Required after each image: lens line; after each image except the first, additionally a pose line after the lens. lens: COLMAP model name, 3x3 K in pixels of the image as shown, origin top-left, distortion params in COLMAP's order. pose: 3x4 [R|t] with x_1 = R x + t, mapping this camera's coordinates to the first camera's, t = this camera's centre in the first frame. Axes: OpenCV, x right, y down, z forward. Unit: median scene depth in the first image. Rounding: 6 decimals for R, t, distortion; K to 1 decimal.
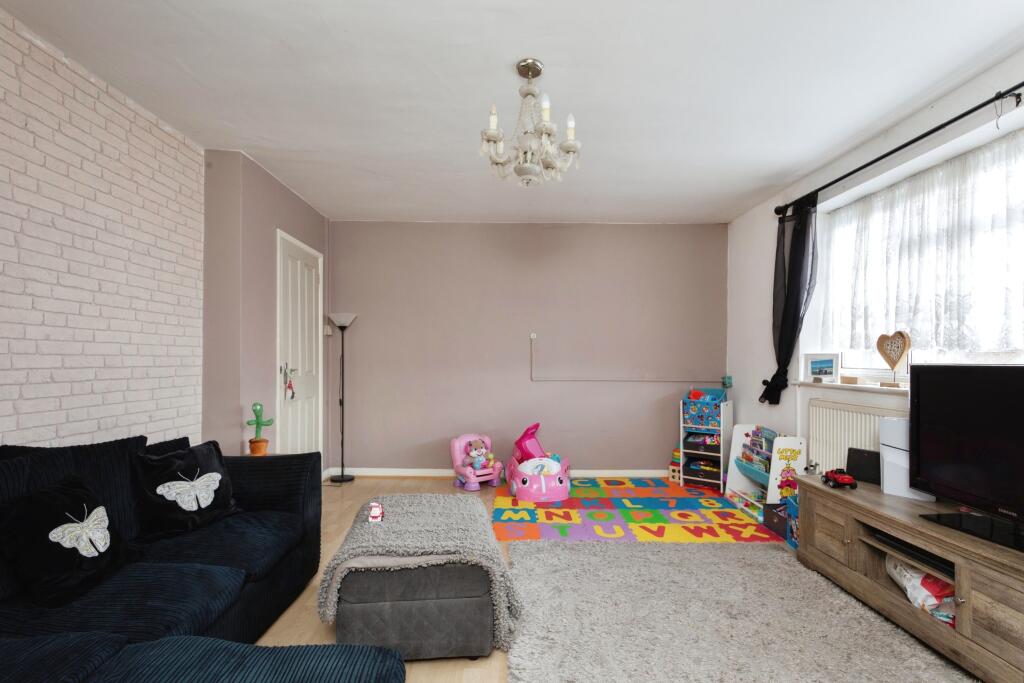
lens RADIAL K [[494.5, 0, 518.1], [0, 494.5, 353.8], [0, 0, 1]] dist [0.000520, 0.000224]
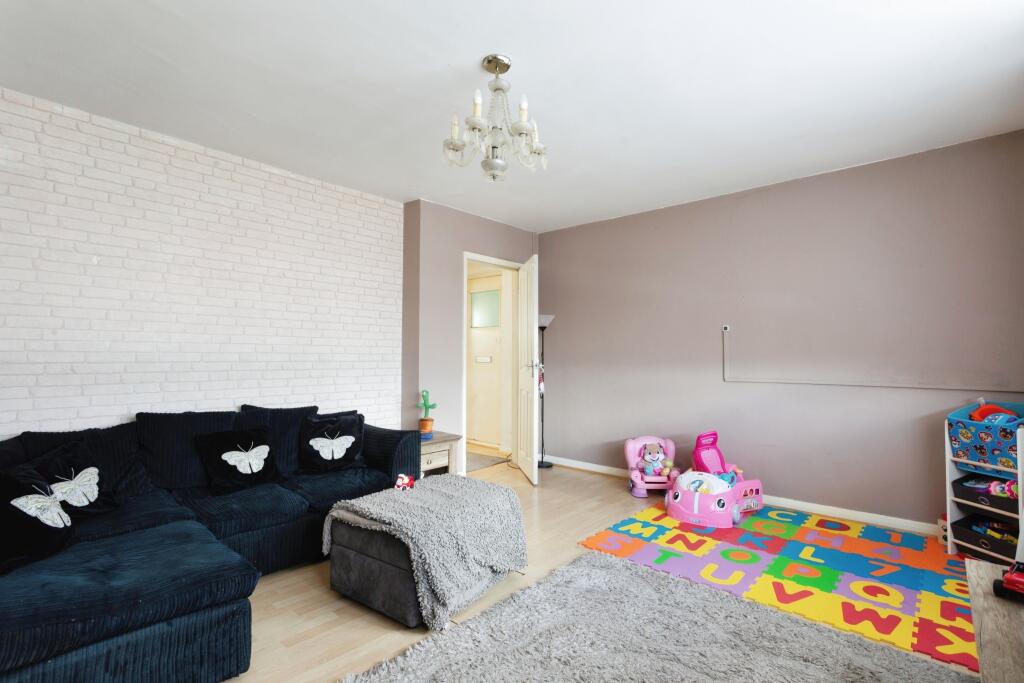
lens RADIAL K [[490.9, 0, 512.0], [0, 490.9, 341.5], [0, 0, 1]] dist [-0.000144, 0.000470]
pose [[0.730363, -0.023757, -0.682646, 0.444110], [0.008465, 0.999633, -0.025733, 0.006689], [0.683006, 0.013016, 0.730296, 0.186959]]
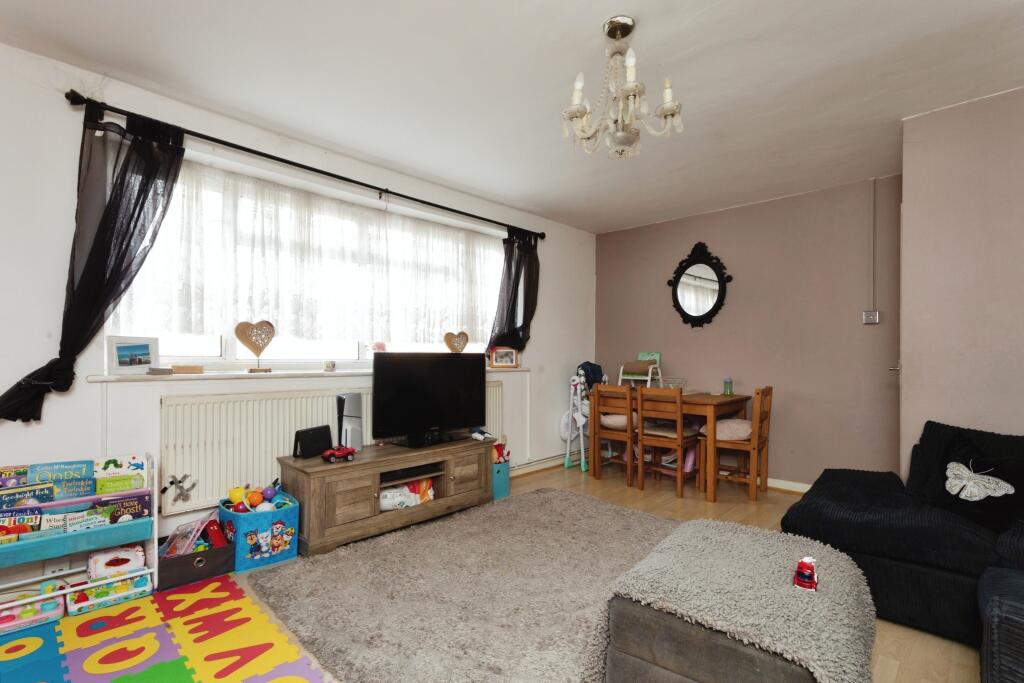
lens RADIAL K [[478.6, 0, 515.8], [0, 478.6, 350.0], [0, 0, 1]] dist [-0.004528, -0.000979]
pose [[-0.701798, -0.003647, 0.712367, -0.288229], [-0.020010, 0.999693, -0.014595, 0.018822], [-0.712095, -0.024497, -0.701656, 1.076178]]
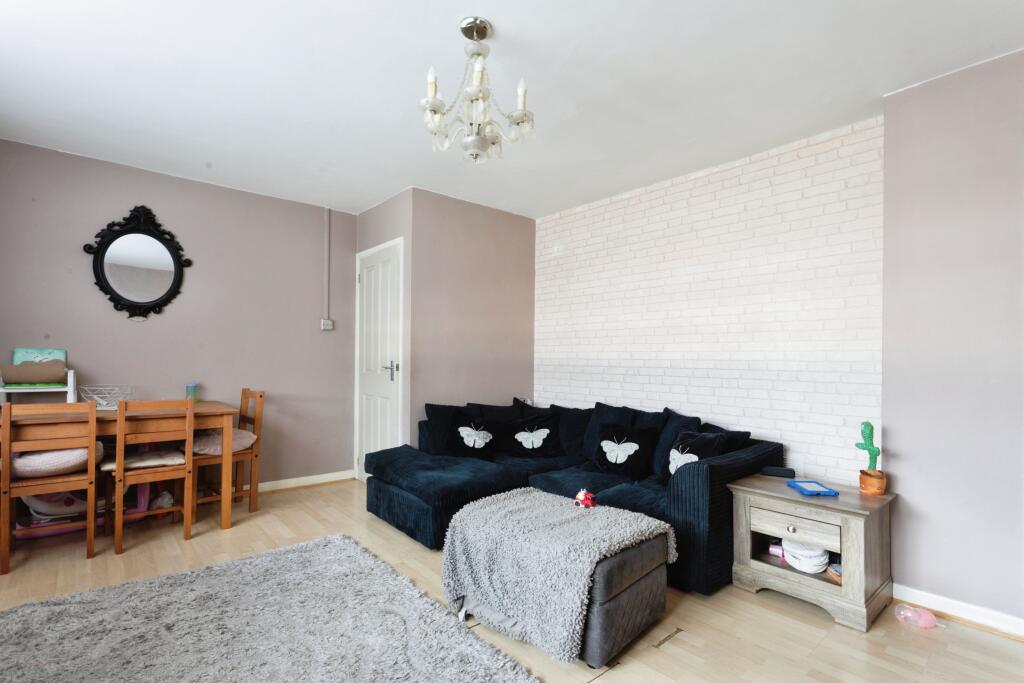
lens RADIAL K [[481.0, 0, 498.2], [0, 481.0, 355.0], [0, 0, 1]] dist [-0.001065, -0.000064]
pose [[-0.778212, -0.027153, -0.627414, 0.327806], [-0.014602, 0.999577, -0.025148, 0.020110], [0.627831, -0.010408, -0.778280, 1.047929]]
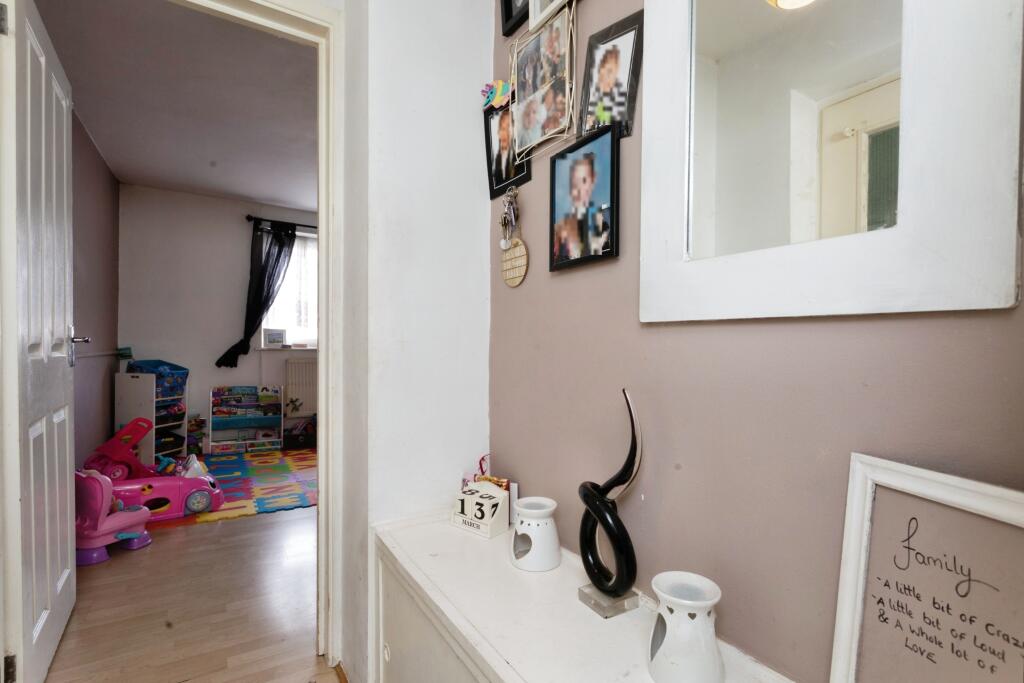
lens RADIAL K [[490.9, 0, 512.0], [0, 490.9, 341.5], [0, 0, 1]] dist [-0.000144, 0.000470]
pose [[-0.494529, -0.014927, 0.869033, -1.006104], [-0.026569, 0.999645, 0.002051, 0.016697], [-0.868755, -0.022075, -0.494750, 1.092231]]
